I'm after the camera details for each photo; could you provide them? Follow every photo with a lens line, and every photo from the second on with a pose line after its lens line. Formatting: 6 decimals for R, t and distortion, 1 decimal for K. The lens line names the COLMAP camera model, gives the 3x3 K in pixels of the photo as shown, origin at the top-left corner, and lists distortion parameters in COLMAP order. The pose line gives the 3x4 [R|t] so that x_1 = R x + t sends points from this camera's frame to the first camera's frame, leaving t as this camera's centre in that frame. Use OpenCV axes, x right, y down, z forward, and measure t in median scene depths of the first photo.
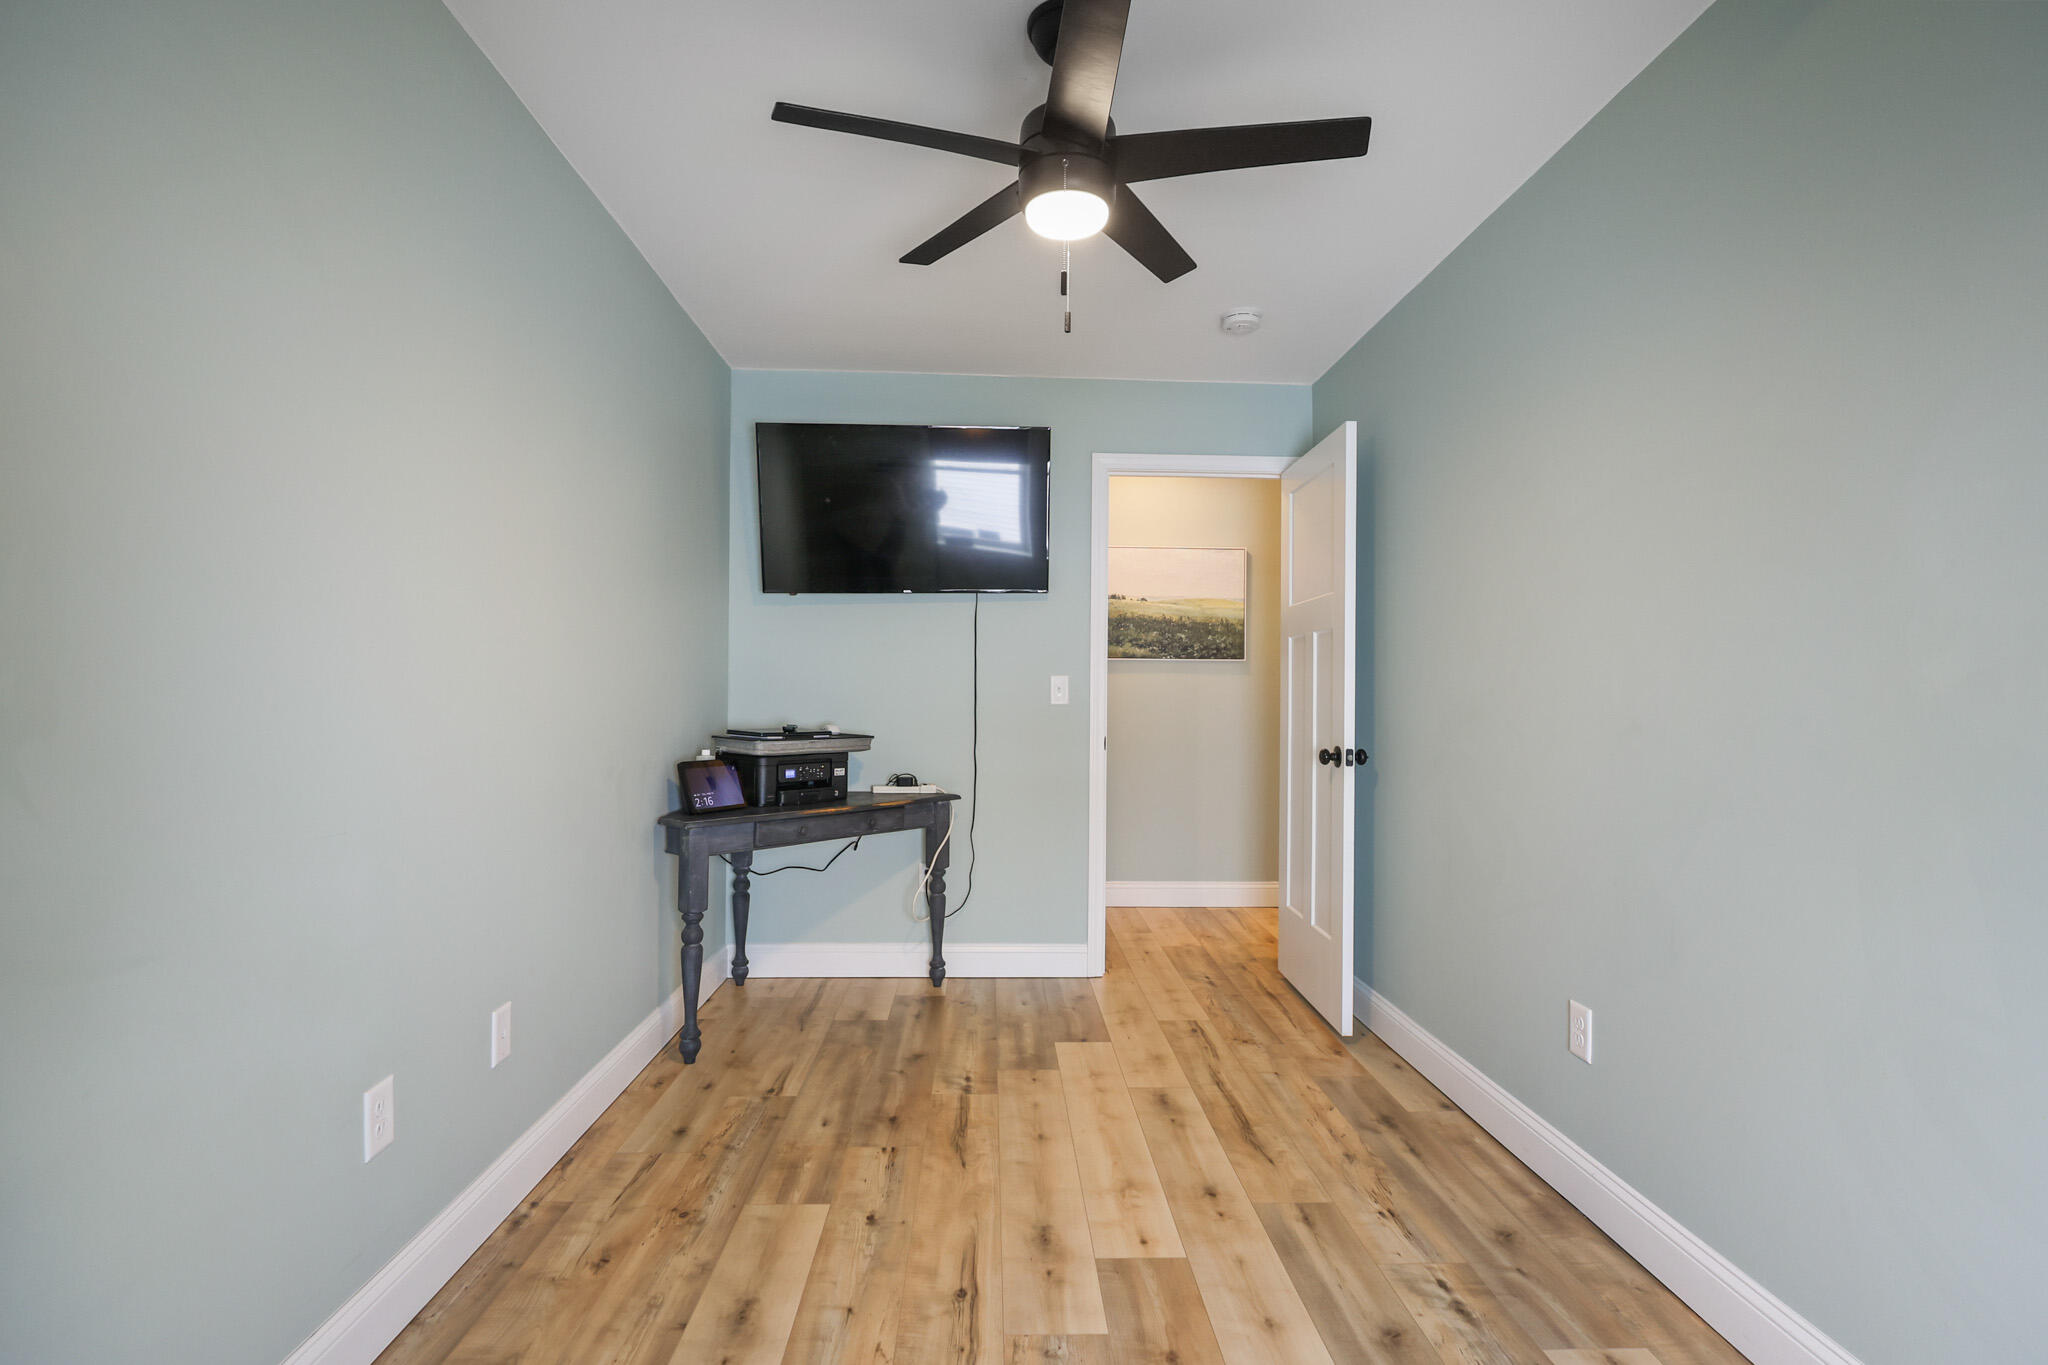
lens RADIAL K [[964.5, 0, 1038.4], [0, 964.5, 683.0], [0, 0, 1]] dist [0.003174, 0.002021]
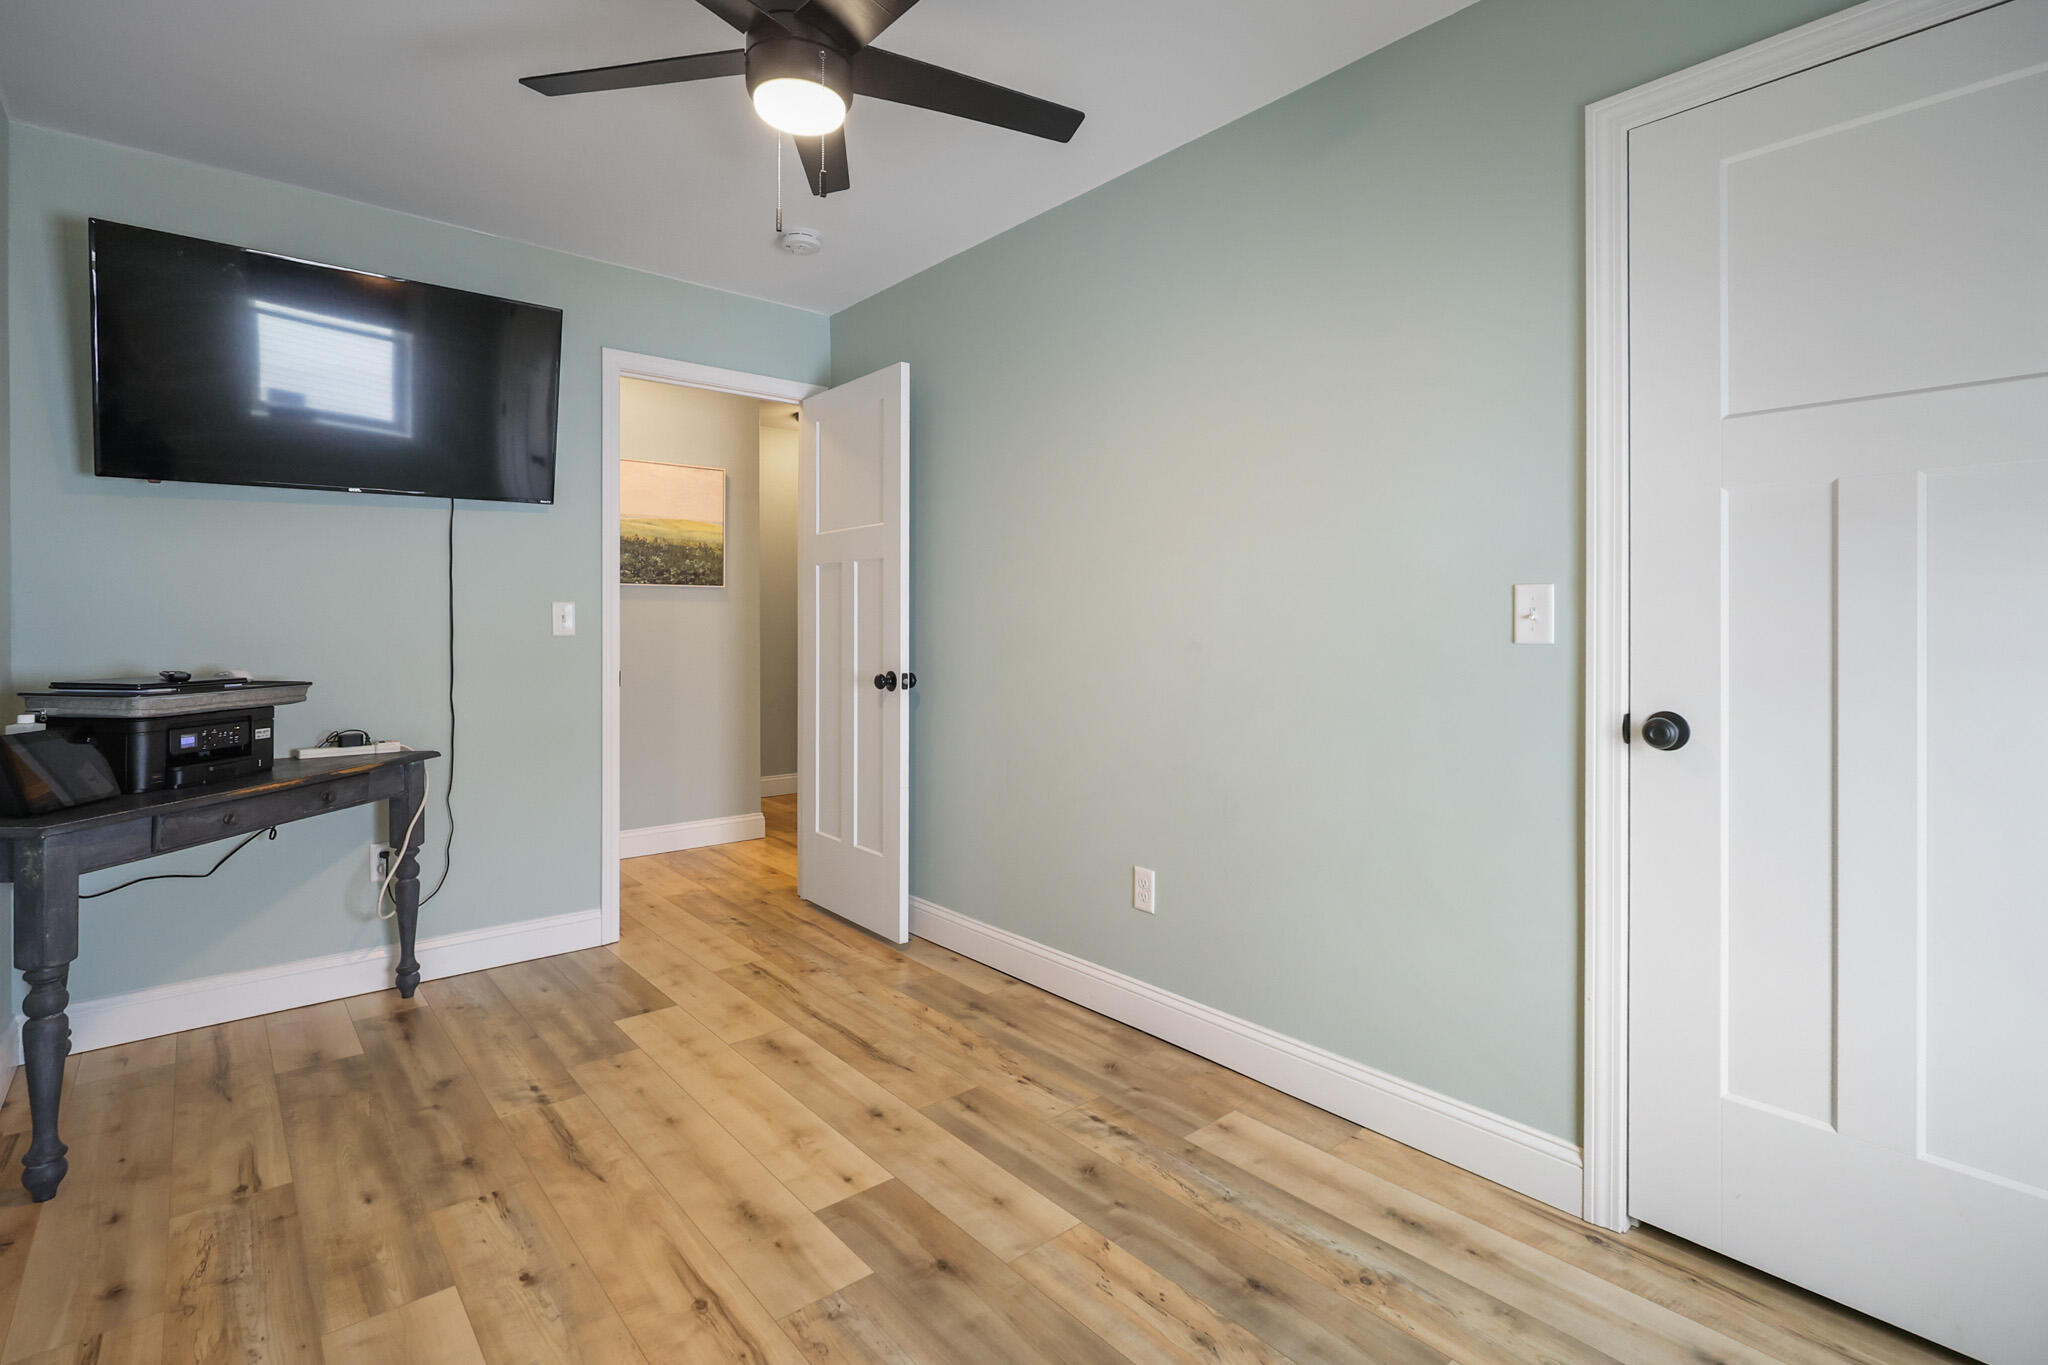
lens RADIAL K [[964.5, 0, 1076.7], [0, 964.5, 626.8], [0, 0, 1]] dist [0.003174, 0.002021]
pose [[0.780576, -0.010148, 0.624978, -0.224256], [-0.000770, 0.999852, 0.017196, -0.001116], [-0.625060, -0.013904, 0.780453, 0.066051]]
